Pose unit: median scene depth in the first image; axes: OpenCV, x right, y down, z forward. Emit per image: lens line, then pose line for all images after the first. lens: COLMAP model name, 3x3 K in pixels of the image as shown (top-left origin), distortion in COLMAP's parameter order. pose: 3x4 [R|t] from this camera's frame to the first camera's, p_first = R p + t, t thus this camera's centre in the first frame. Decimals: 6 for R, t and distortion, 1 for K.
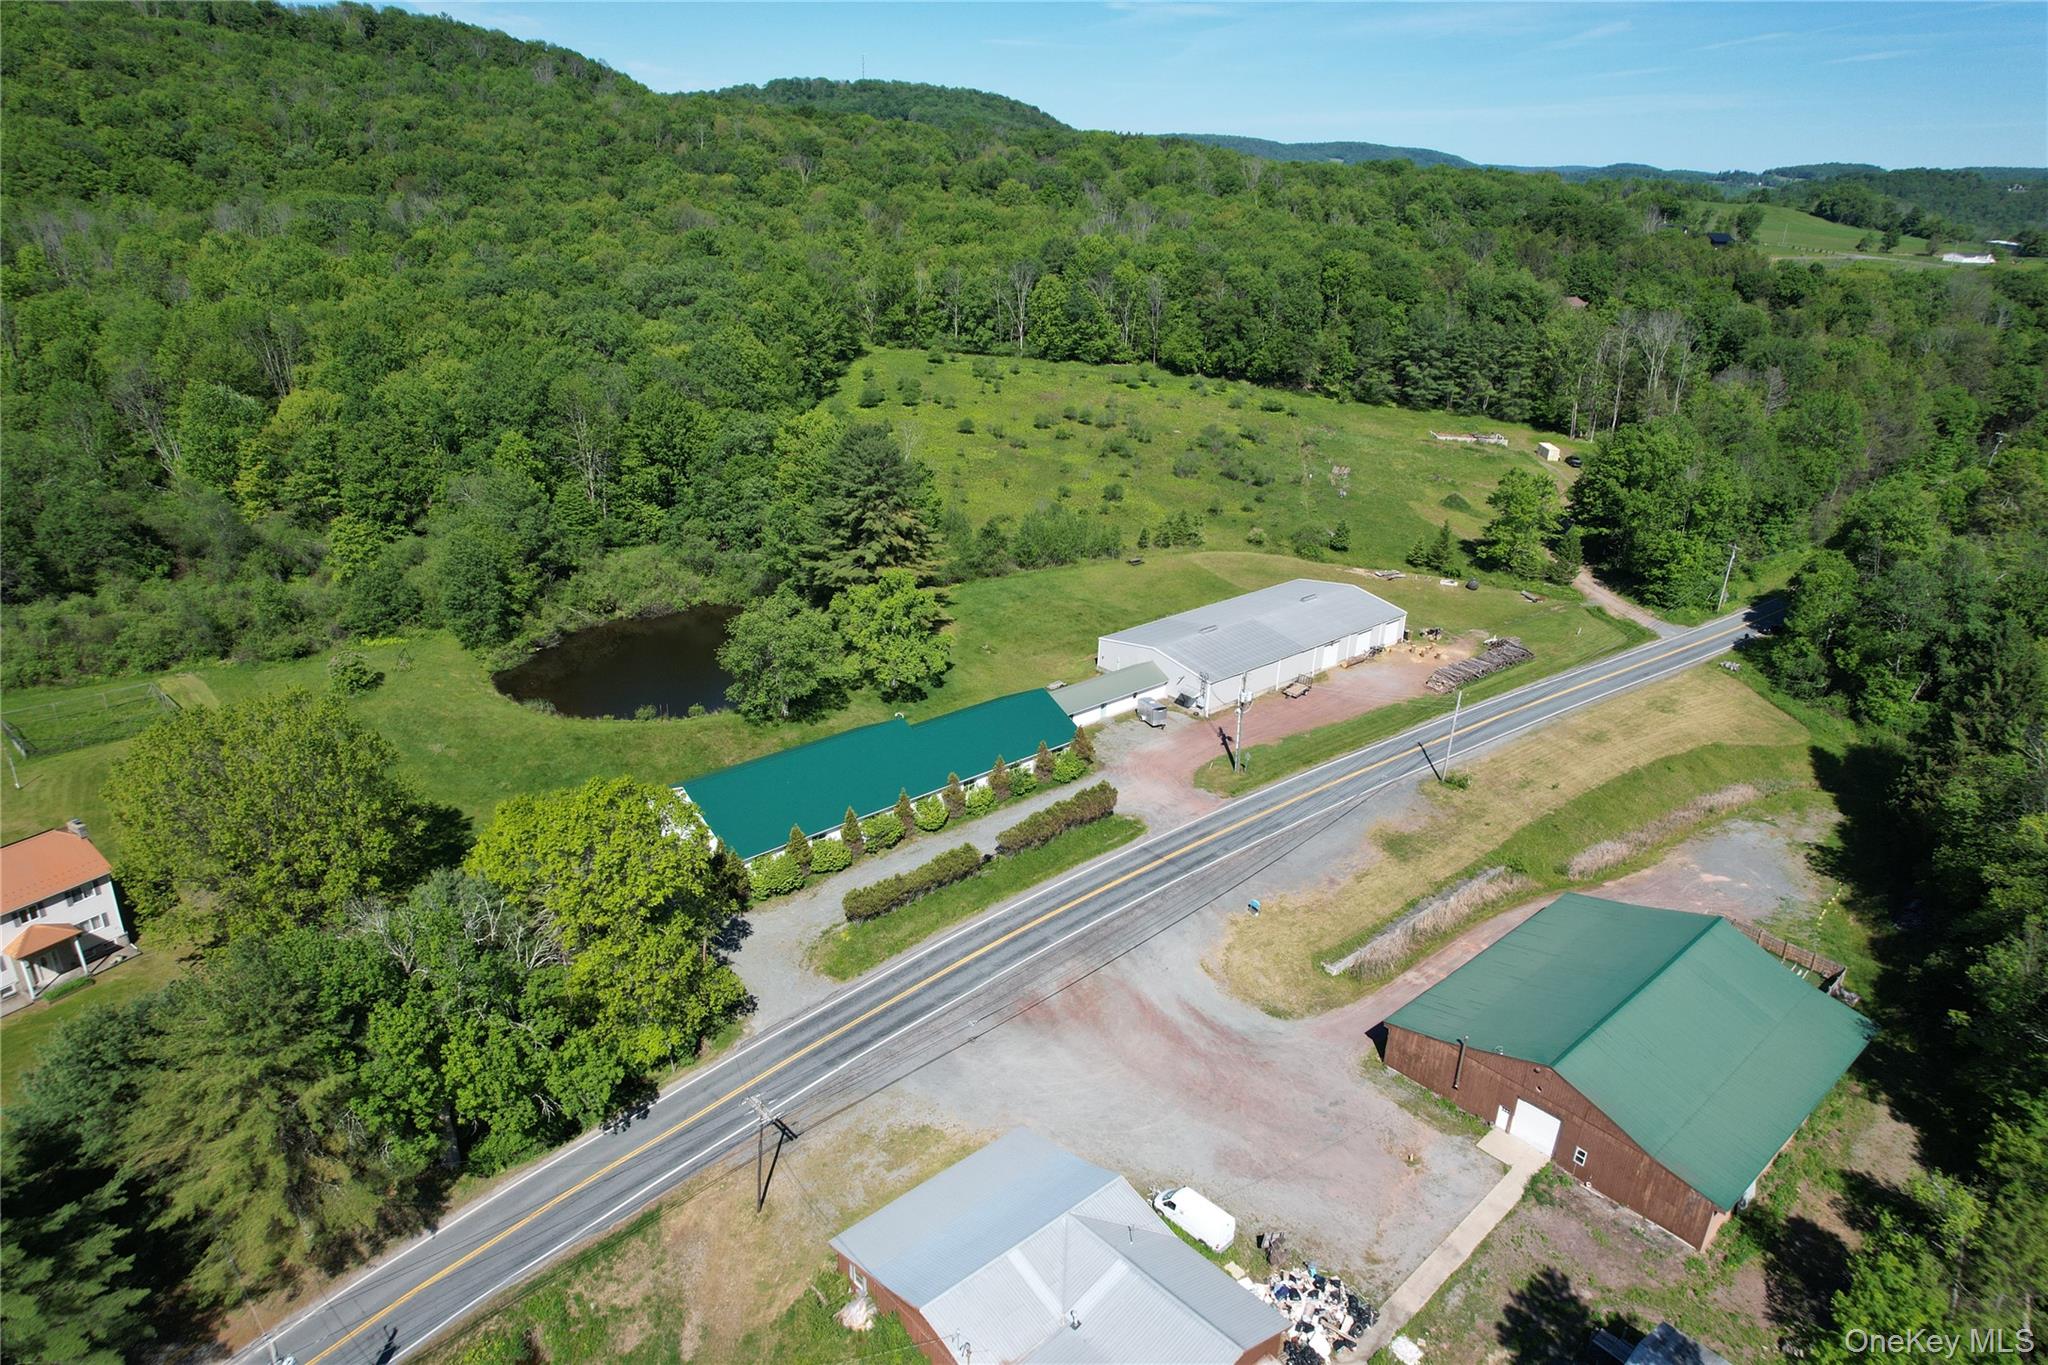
lens RADIAL K [[1303.3, 0, 1043.9], [0, 1303.3, 680.0], [0, 0, 1]] dist [-0.067318, 0.058901]
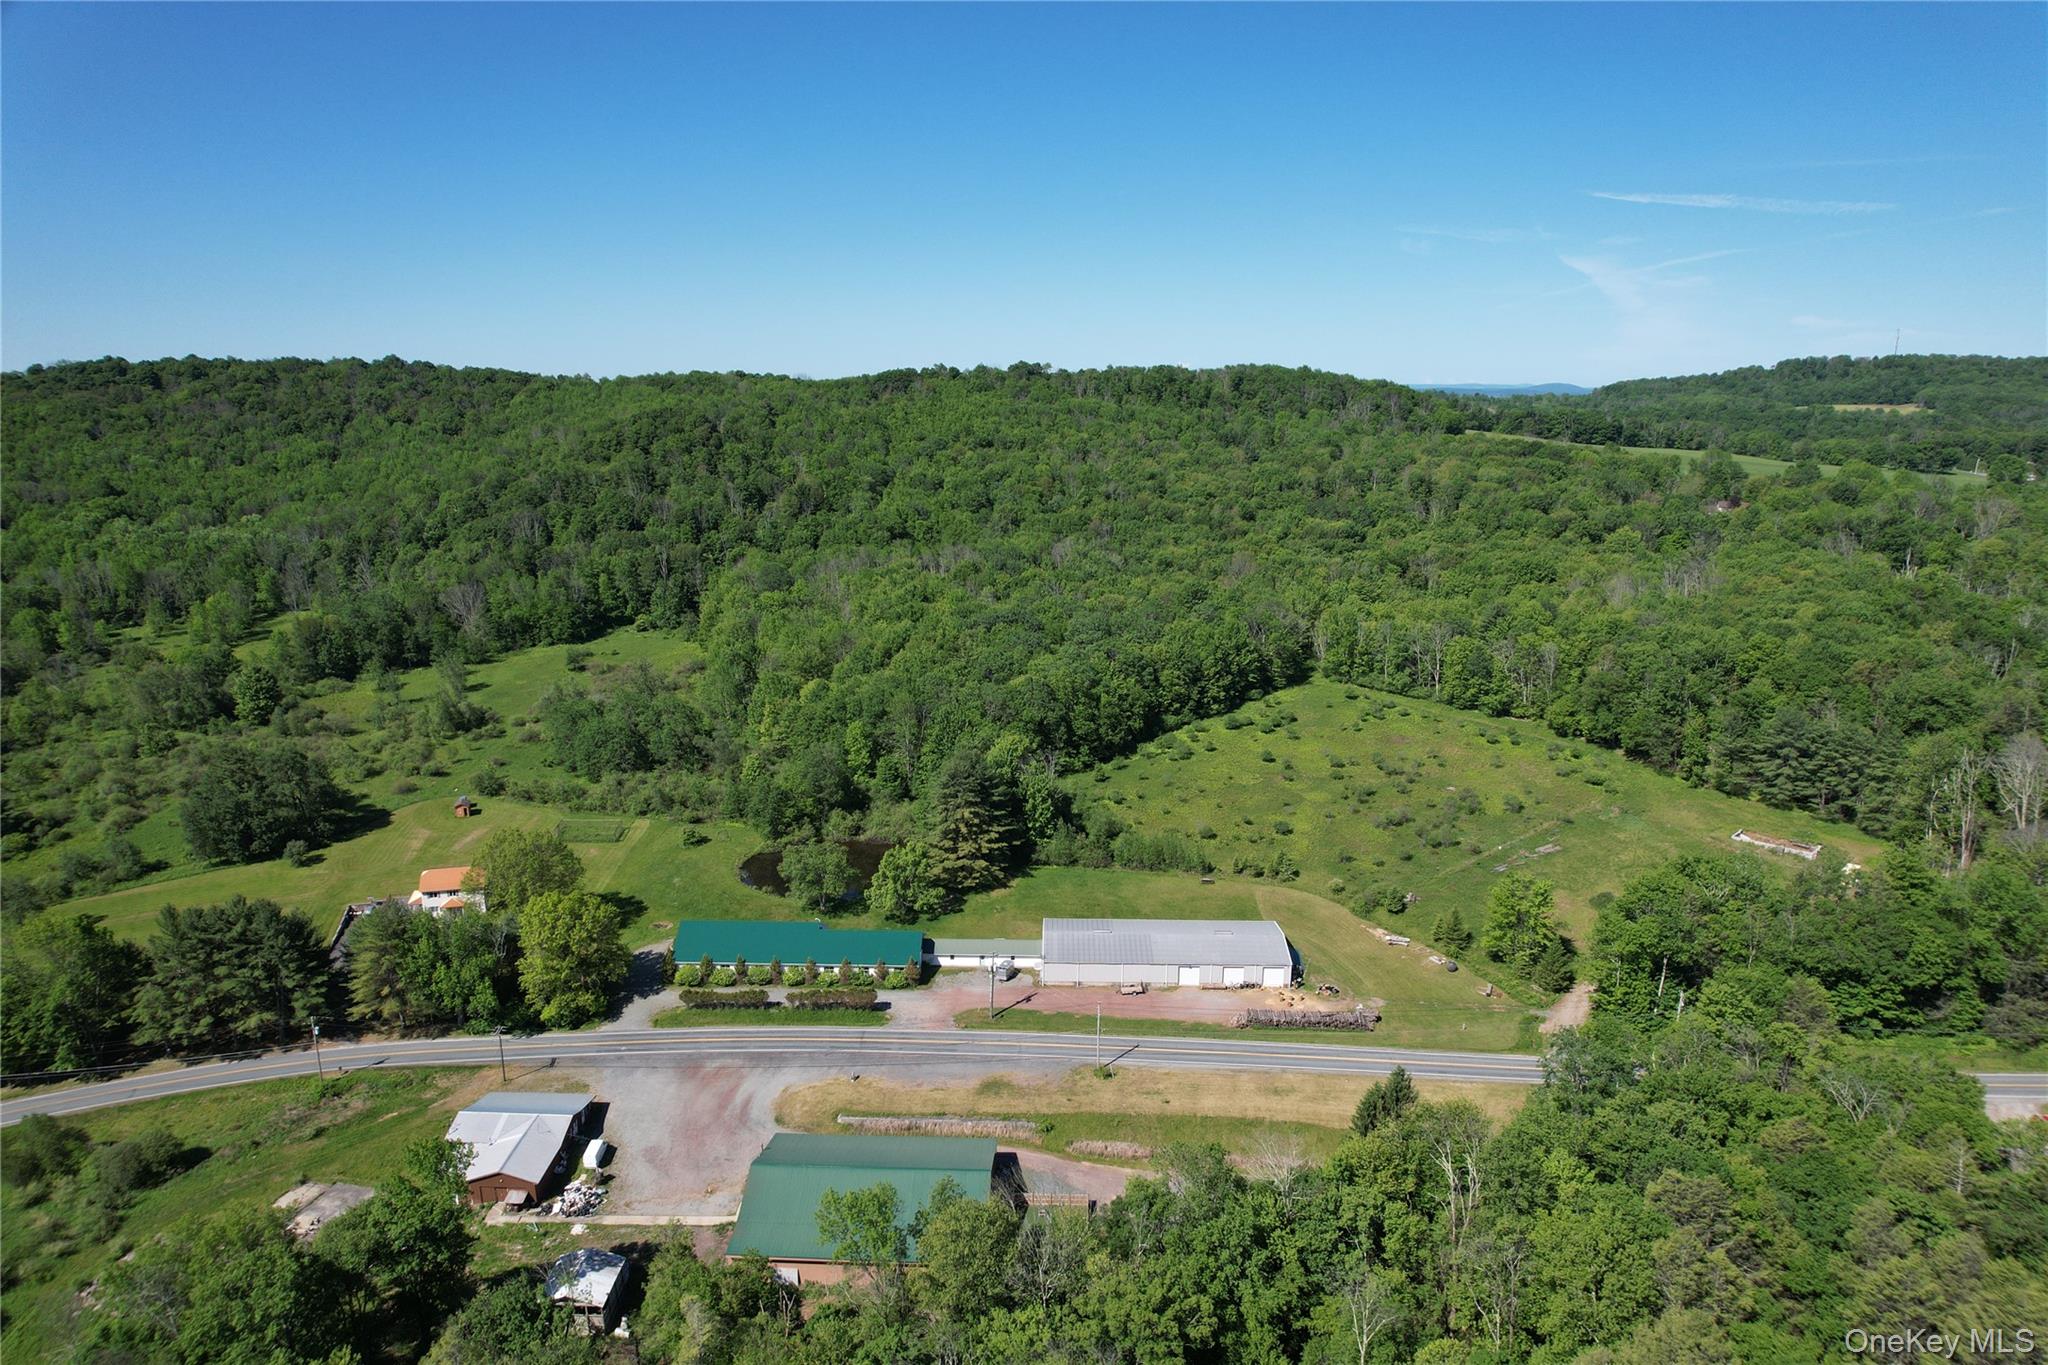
lens RADIAL K [[1303.3, 0, 1043.9], [0, 1303.3, 680.0], [0, 0, 1]] dist [-0.067318, 0.058901]
pose [[0.713889, 0.112620, -0.691143, 0.907548], [-0.238303, 0.967146, -0.088551, -0.144078], [0.658463, 0.227917, 0.717273, -0.090653]]
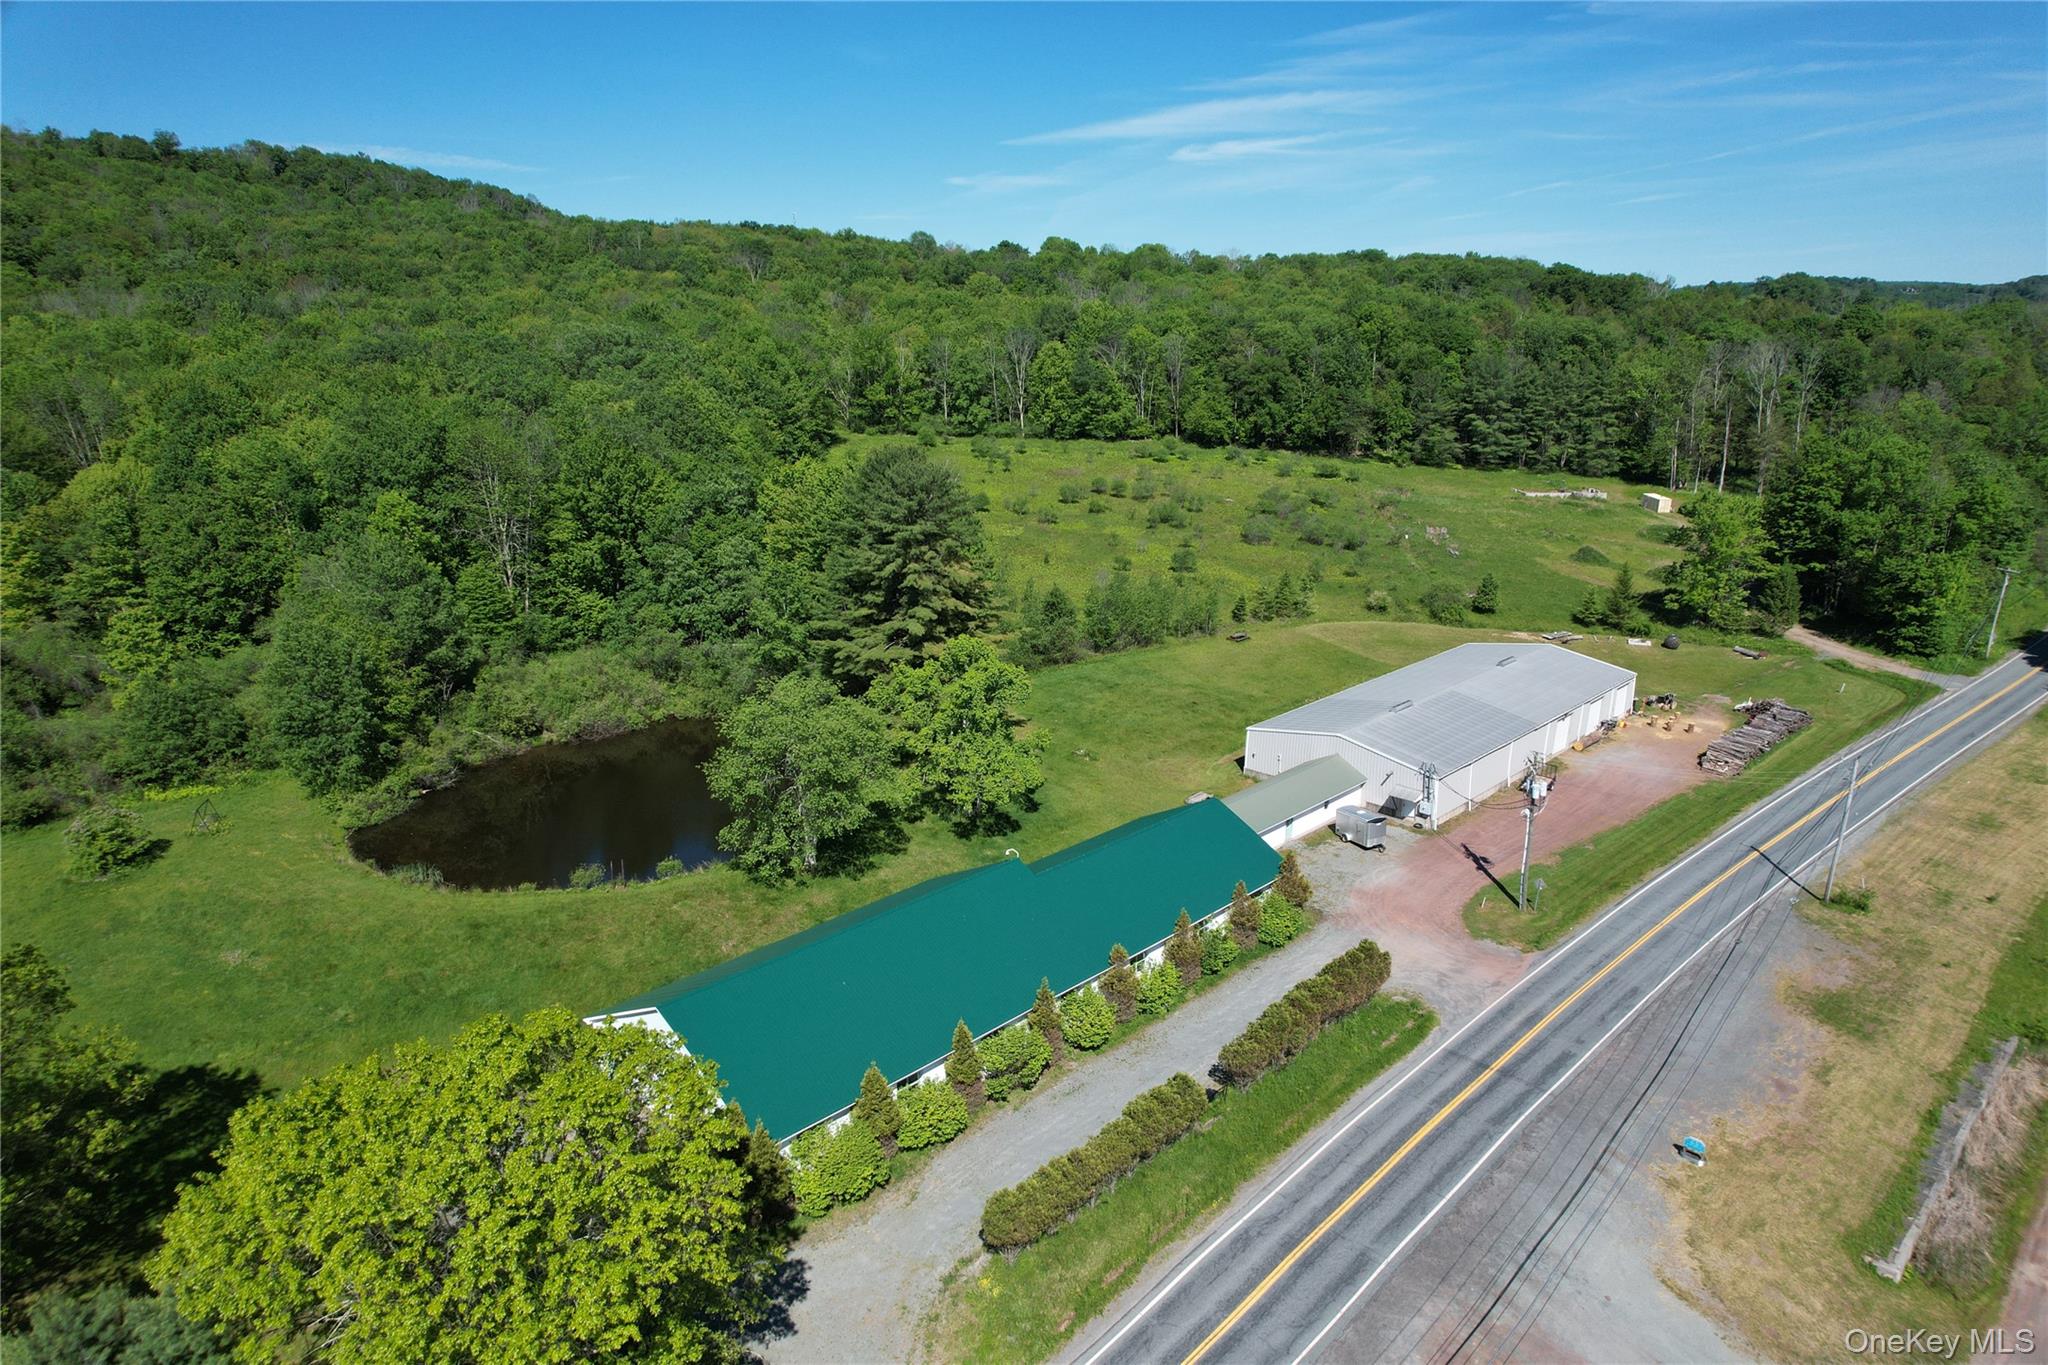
lens RADIAL K [[1303.3, 0, 1043.9], [0, 1303.3, 680.0], [0, 0, 1]] dist [-0.067318, 0.058901]
pose [[0.997475, -0.058548, 0.040186, -0.082724], [0.062622, 0.992068, -0.108996, 0.009908], [-0.033486, 0.111237, 0.993230, 0.278134]]
